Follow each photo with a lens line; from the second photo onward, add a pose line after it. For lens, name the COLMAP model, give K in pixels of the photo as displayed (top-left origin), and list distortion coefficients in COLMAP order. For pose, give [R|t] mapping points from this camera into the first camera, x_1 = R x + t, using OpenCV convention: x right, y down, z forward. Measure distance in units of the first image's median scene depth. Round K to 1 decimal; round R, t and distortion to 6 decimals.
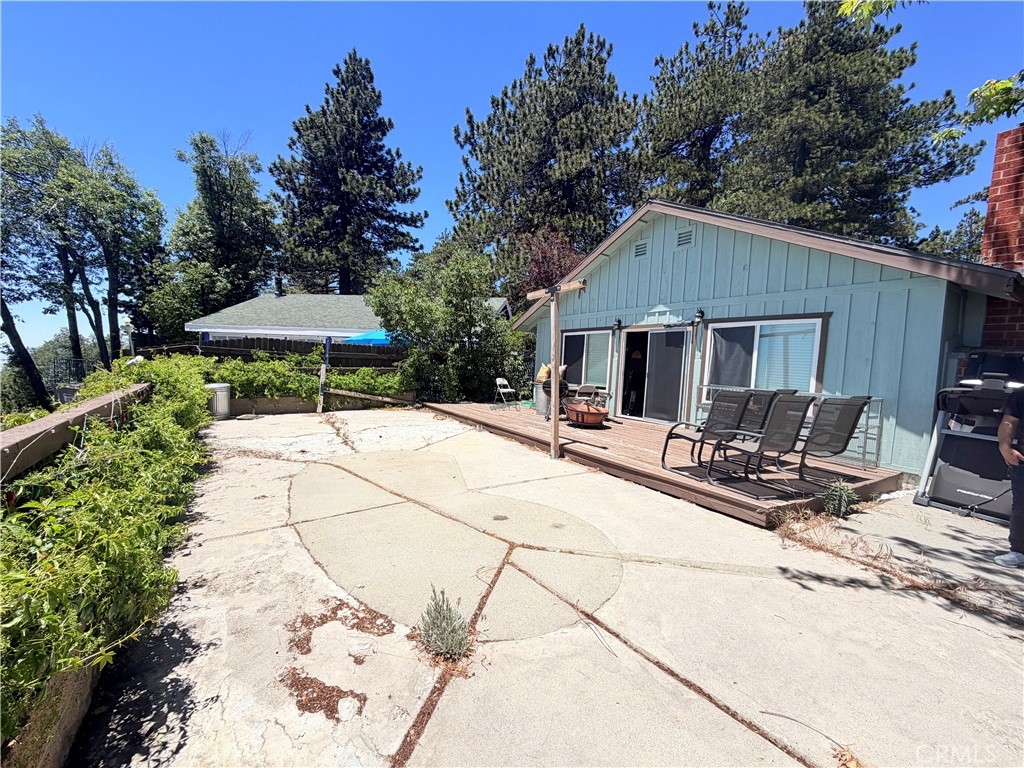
lens RADIAL K [[408.5, 0, 509.2], [0, 408.5, 383.0], [0, 0, 1]] dist [-0.001545, 0.000207]
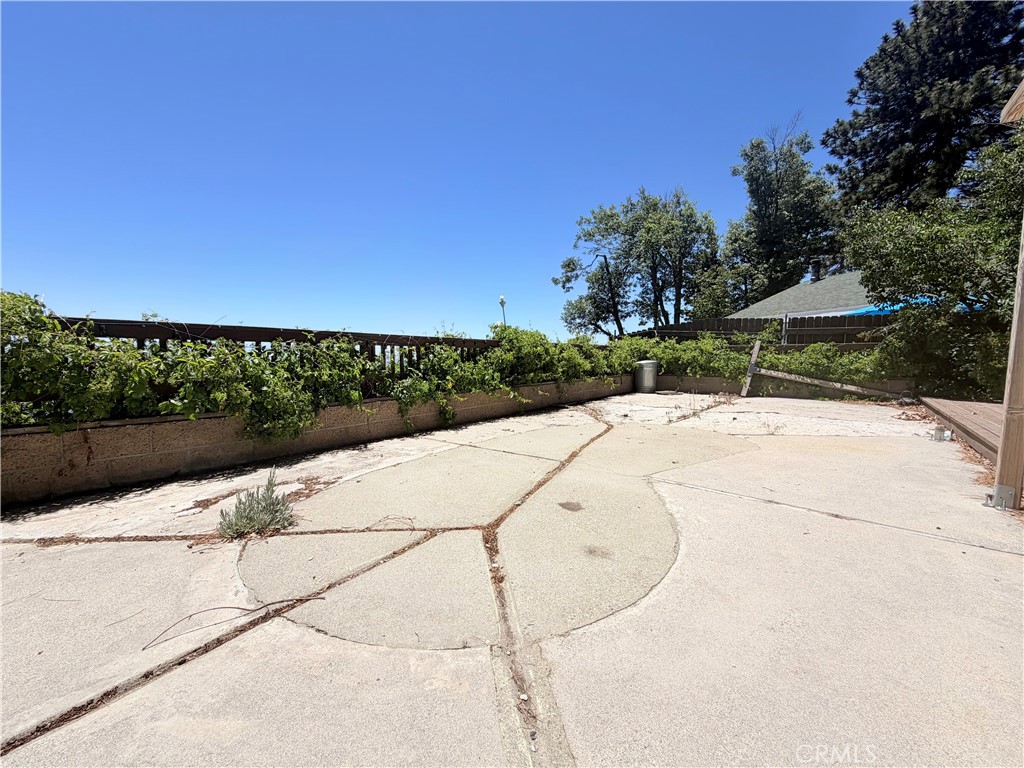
lens RADIAL K [[408.5, 0, 509.2], [0, 408.5, 383.0], [0, 0, 1]] dist [-0.001545, 0.000207]
pose [[0.302718, 0.035124, -0.952433, 0.105063], [-0.049630, 0.998546, 0.021050, 0.026612], [0.951787, 0.040897, 0.304021, 0.140825]]
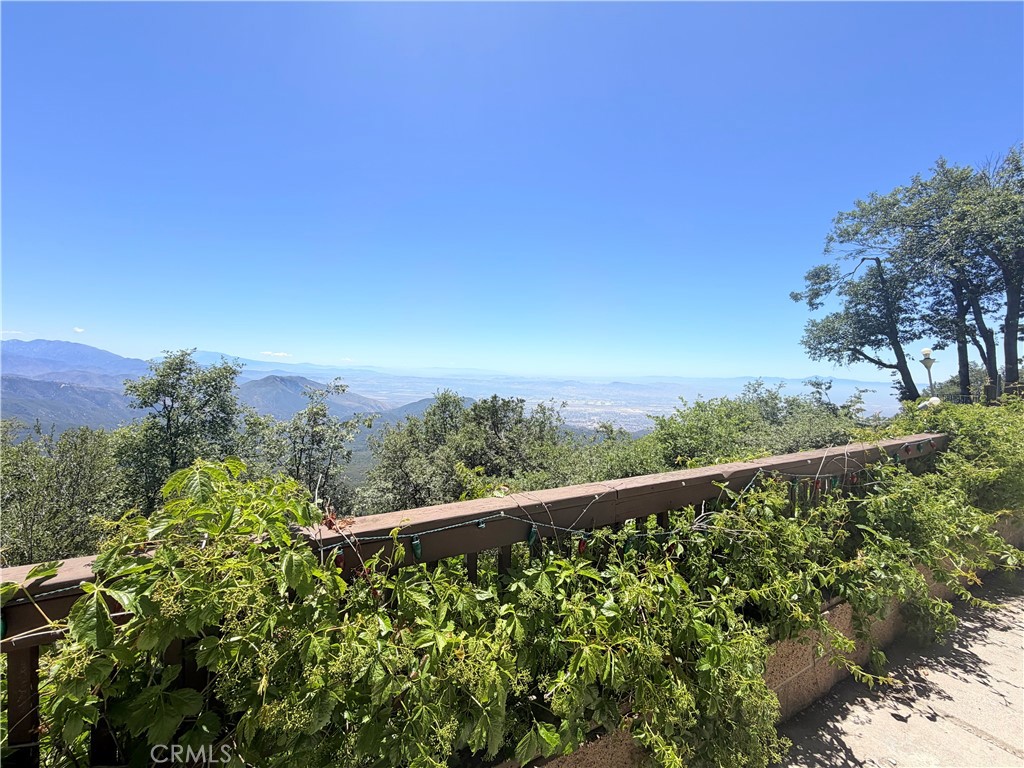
lens RADIAL K [[408.5, 0, 509.2], [0, 408.5, 383.0], [0, 0, 1]] dist [-0.001545, 0.000207]
pose [[-0.106642, -0.012514, -0.994219, -0.014234], [-0.071578, 0.997423, -0.004877, -0.007168], [0.991718, 0.070645, -0.107263, 0.065505]]
